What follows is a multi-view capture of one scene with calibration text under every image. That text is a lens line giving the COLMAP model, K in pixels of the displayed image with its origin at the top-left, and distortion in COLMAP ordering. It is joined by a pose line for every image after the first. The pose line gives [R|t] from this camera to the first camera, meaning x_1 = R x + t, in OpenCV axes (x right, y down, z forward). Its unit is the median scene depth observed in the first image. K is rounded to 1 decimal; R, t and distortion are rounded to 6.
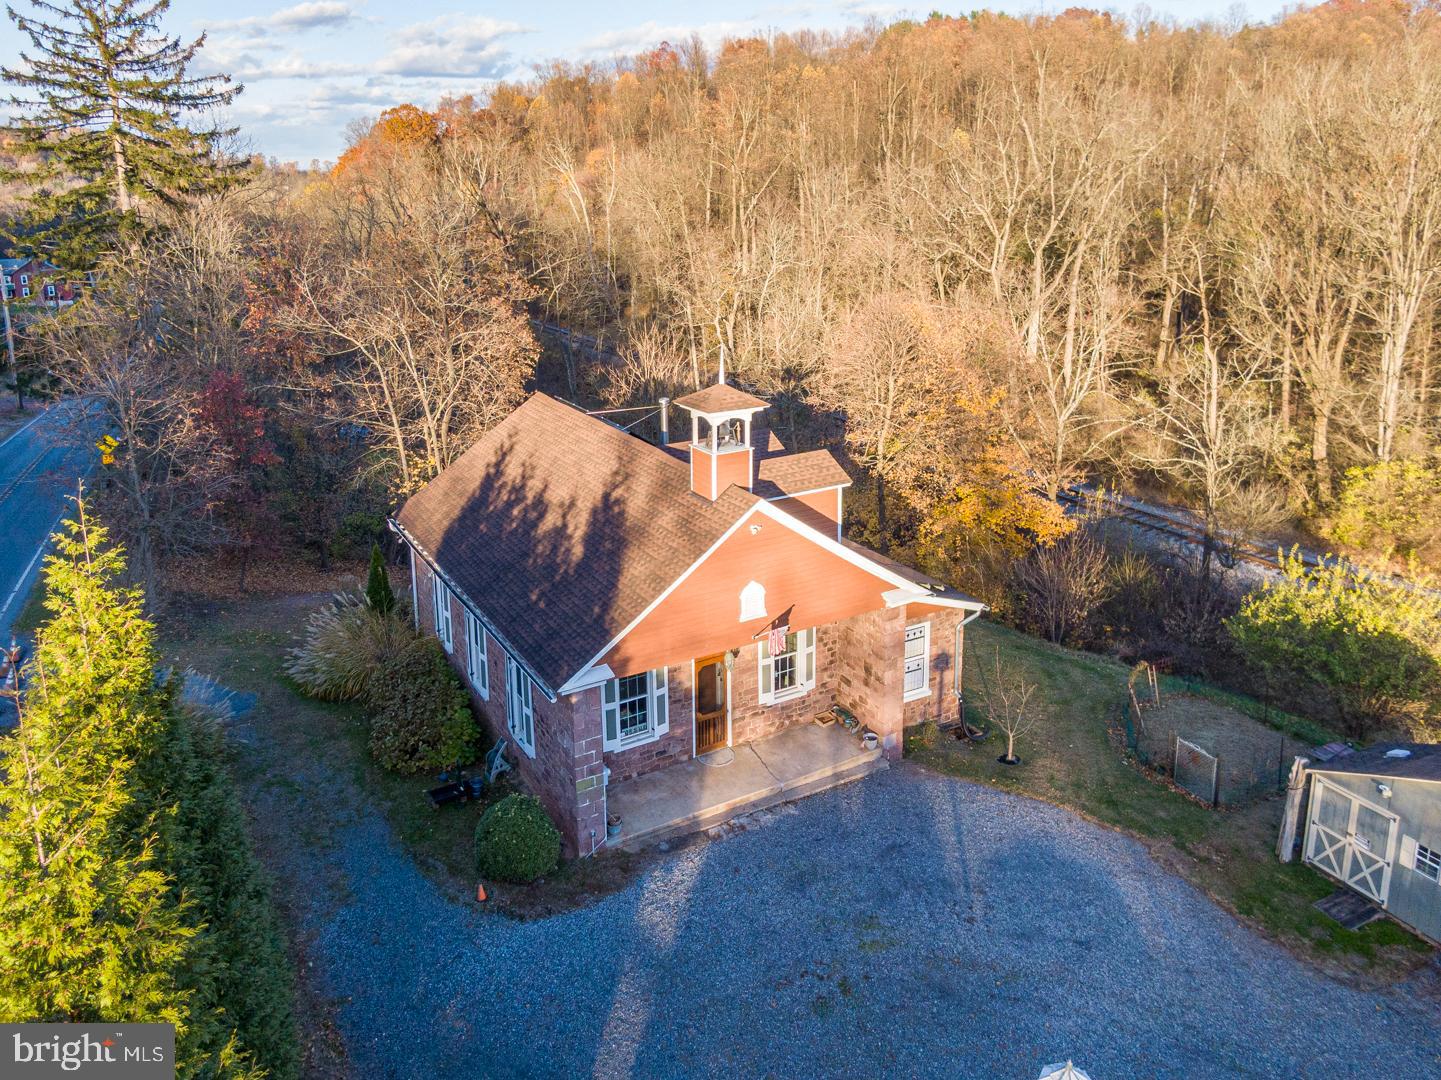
lens RADIAL K [[1069.8, 0, 699.8], [0, 1069.8, 384.5], [0, 0, 1]] dist [0.038097, -0.054366]
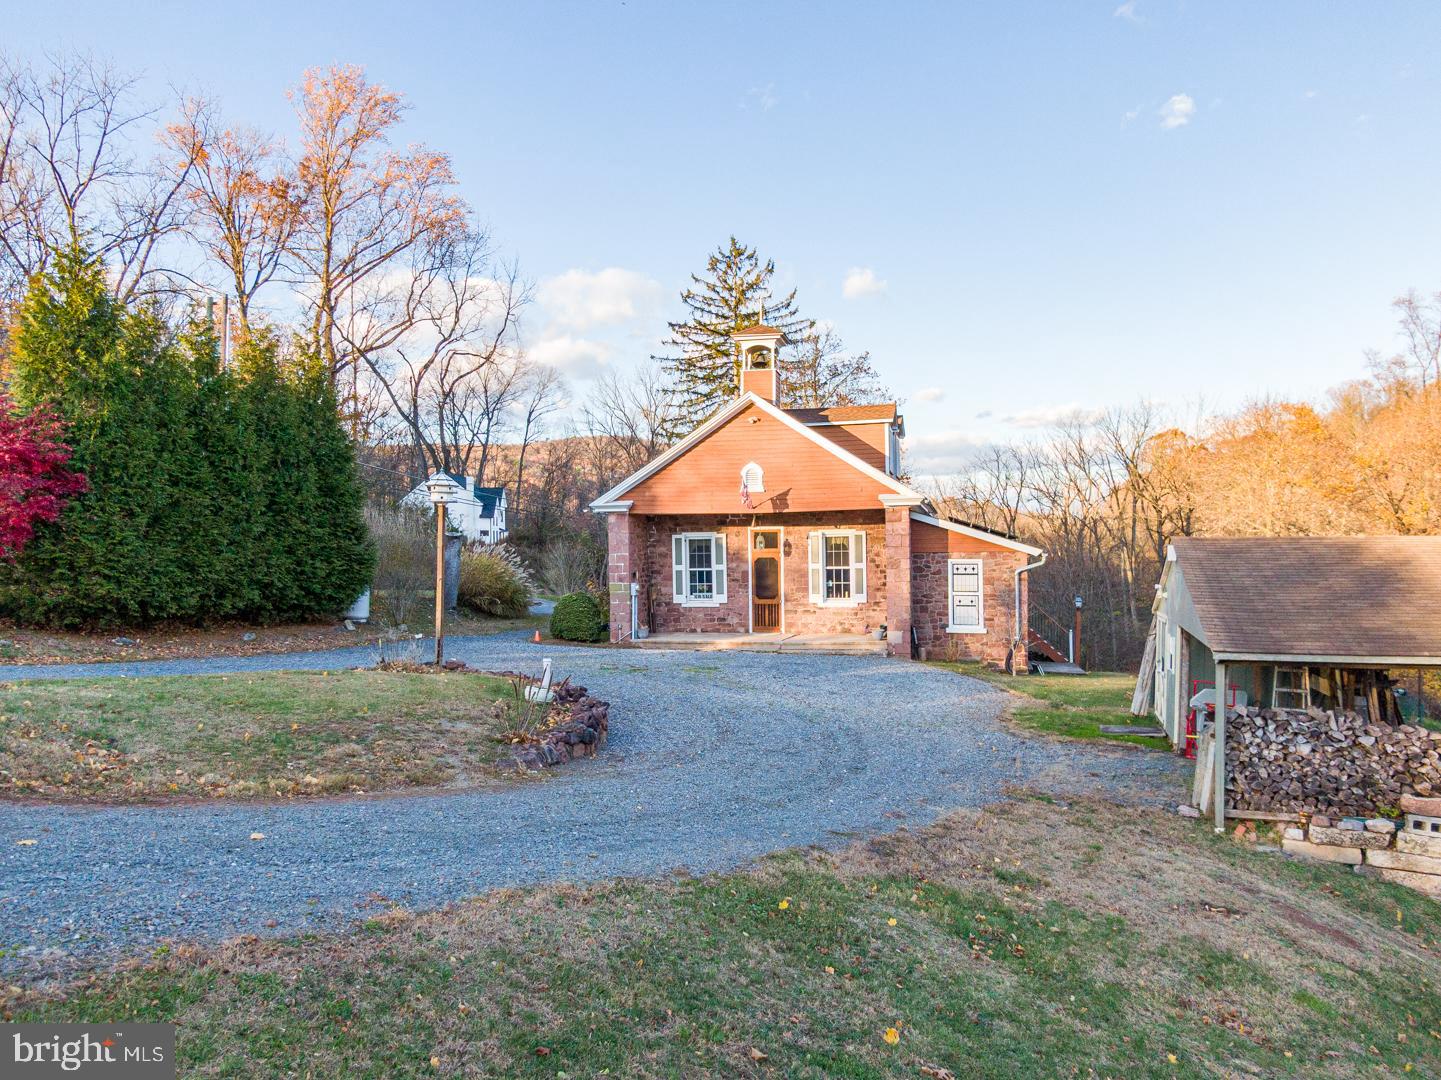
lens RADIAL K [[1028.9, 0, 720.5], [0, 1028.9, 540.0], [0, 0, 1]] dist [0.032112, -0.050684]
pose [[0.730733, -0.002058, -0.682660, 0.798962], [-0.132299, 0.980610, -0.144571, 0.423219], [0.669721, 0.195958, 0.716292, 0.091825]]
